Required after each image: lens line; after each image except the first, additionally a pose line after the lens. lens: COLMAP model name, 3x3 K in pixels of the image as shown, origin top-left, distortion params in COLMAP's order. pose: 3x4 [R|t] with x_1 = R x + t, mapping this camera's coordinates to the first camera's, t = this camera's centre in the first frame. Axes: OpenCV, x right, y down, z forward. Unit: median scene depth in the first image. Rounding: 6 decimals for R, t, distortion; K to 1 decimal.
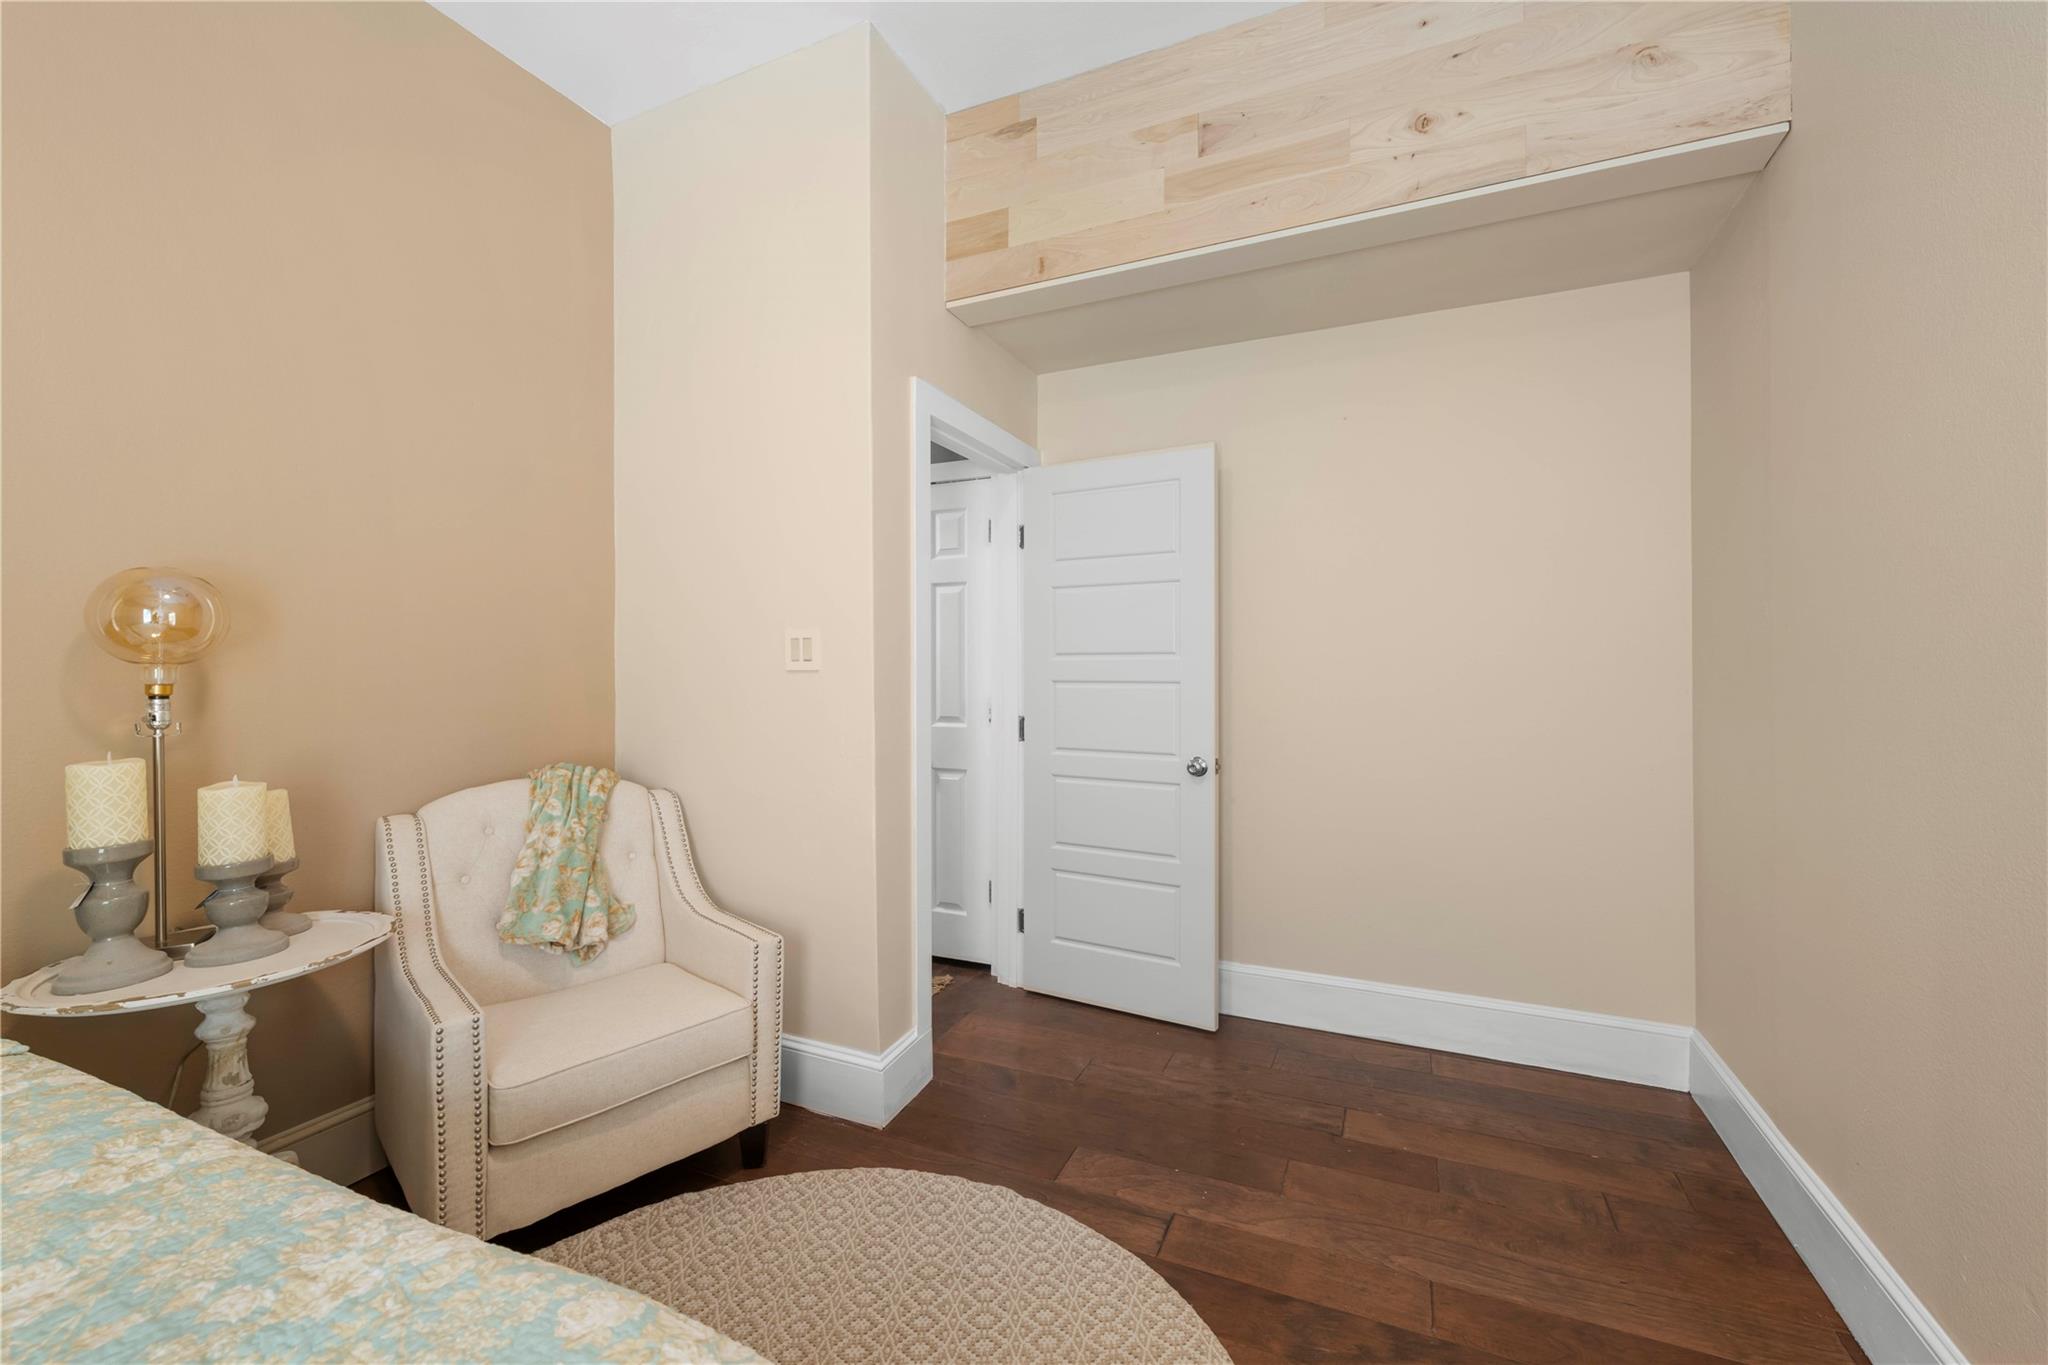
lens RADIAL K [[812.9, 0, 1027.9], [0, 812.9, 687.7], [0, 0, 1]] dist [0.000313, -0.000530]
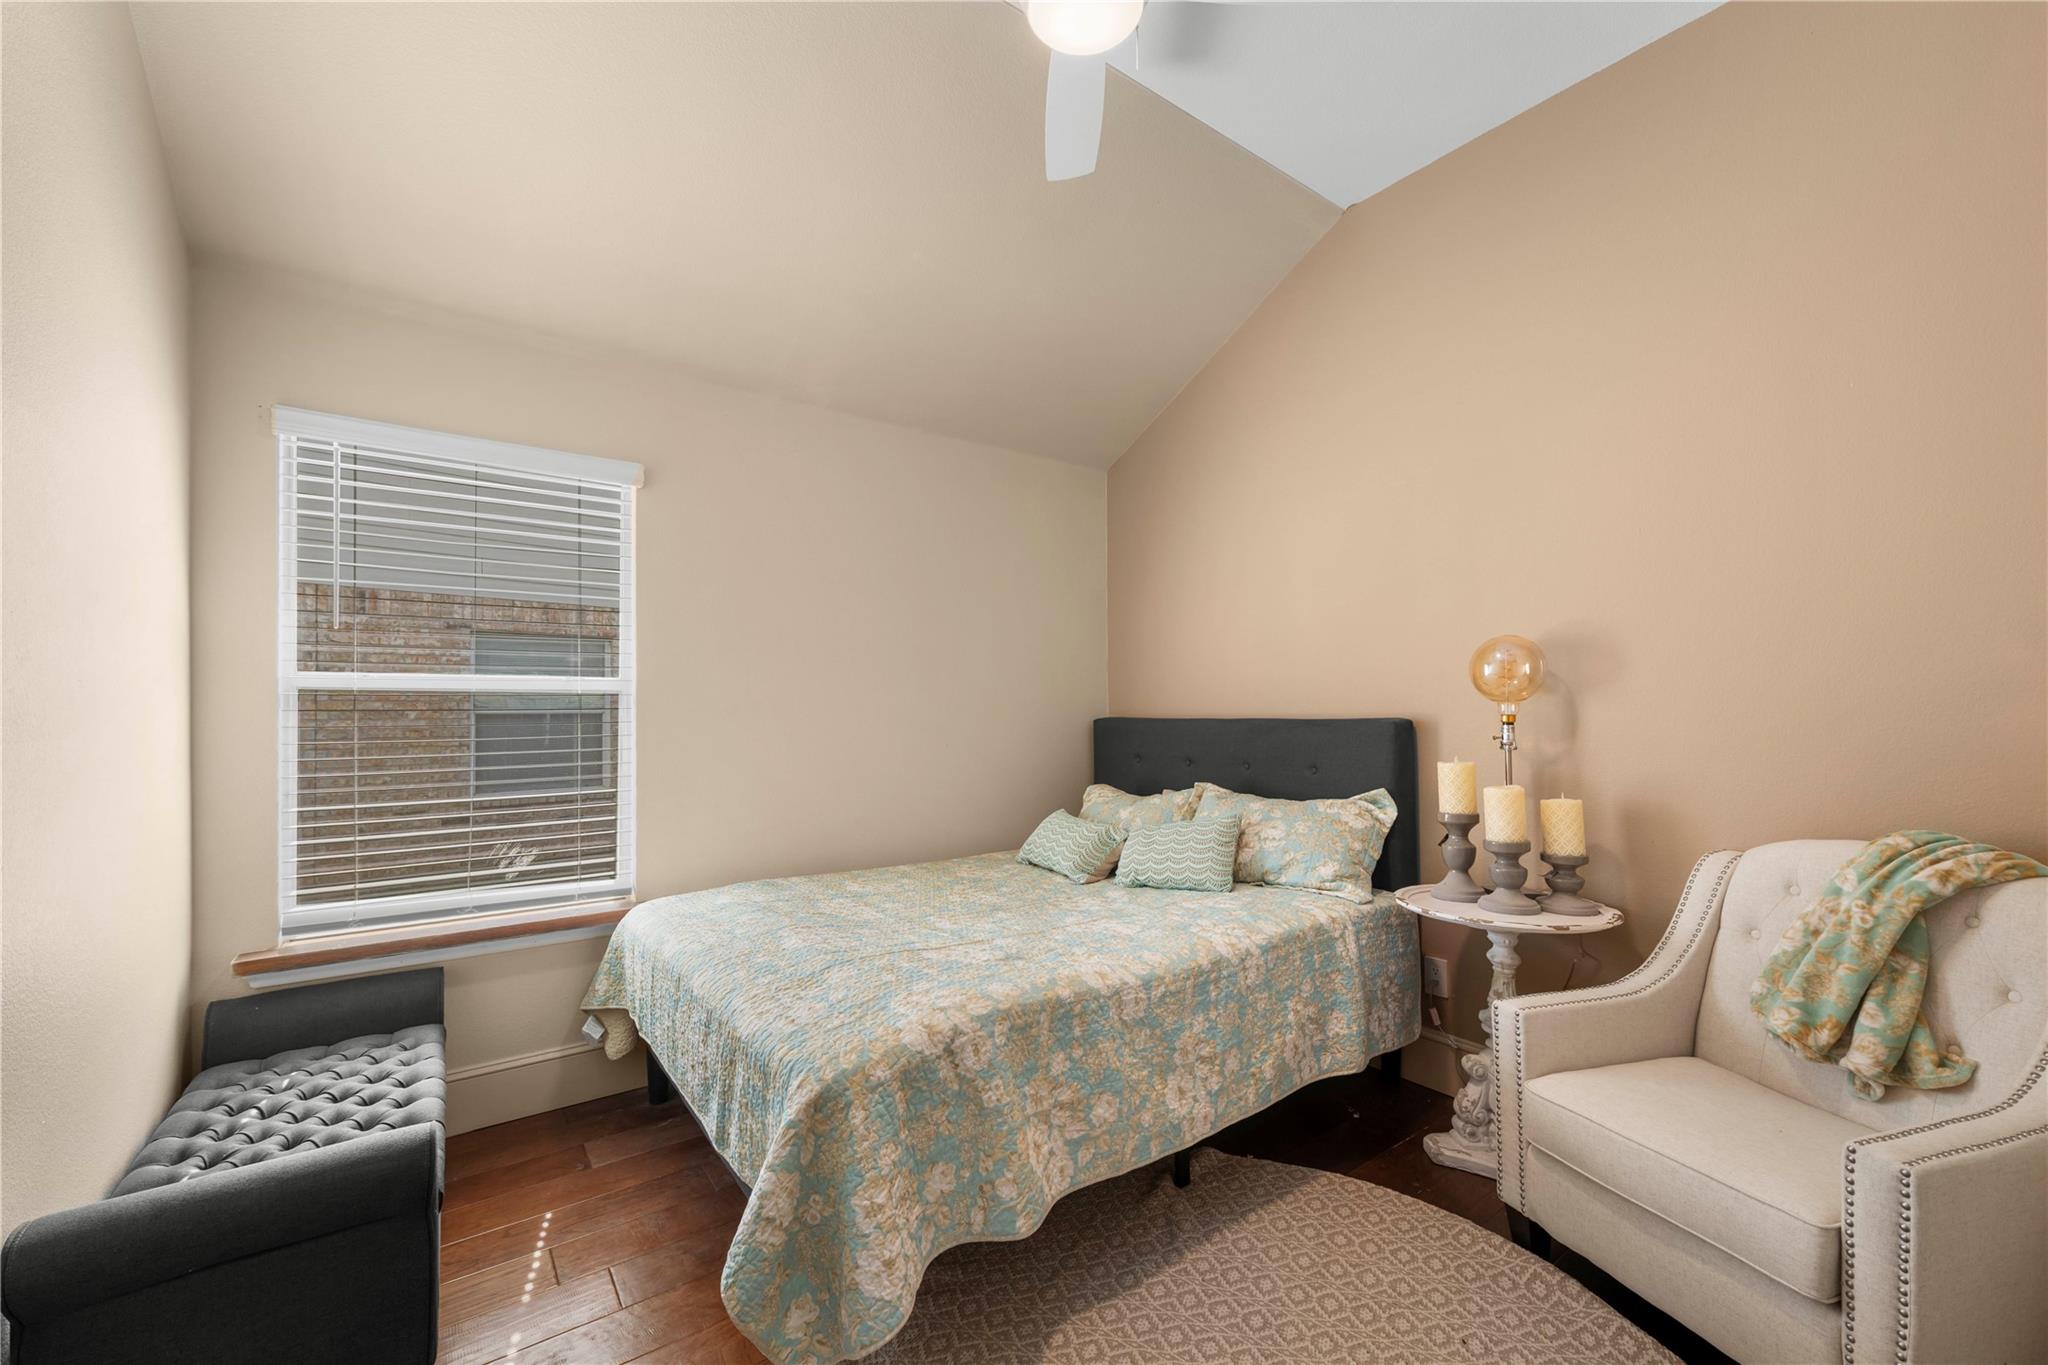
lens RADIAL K [[812.9, 0, 1027.9], [0, 812.9, 687.7], [0, 0, 1]] dist [0.000313, -0.000530]
pose [[-0.478080, -0.009891, -0.878261, 0.599390], [-0.004822, 0.999951, -0.008637, -0.033809], [0.878303, 0.000106, -0.478104, 0.852396]]
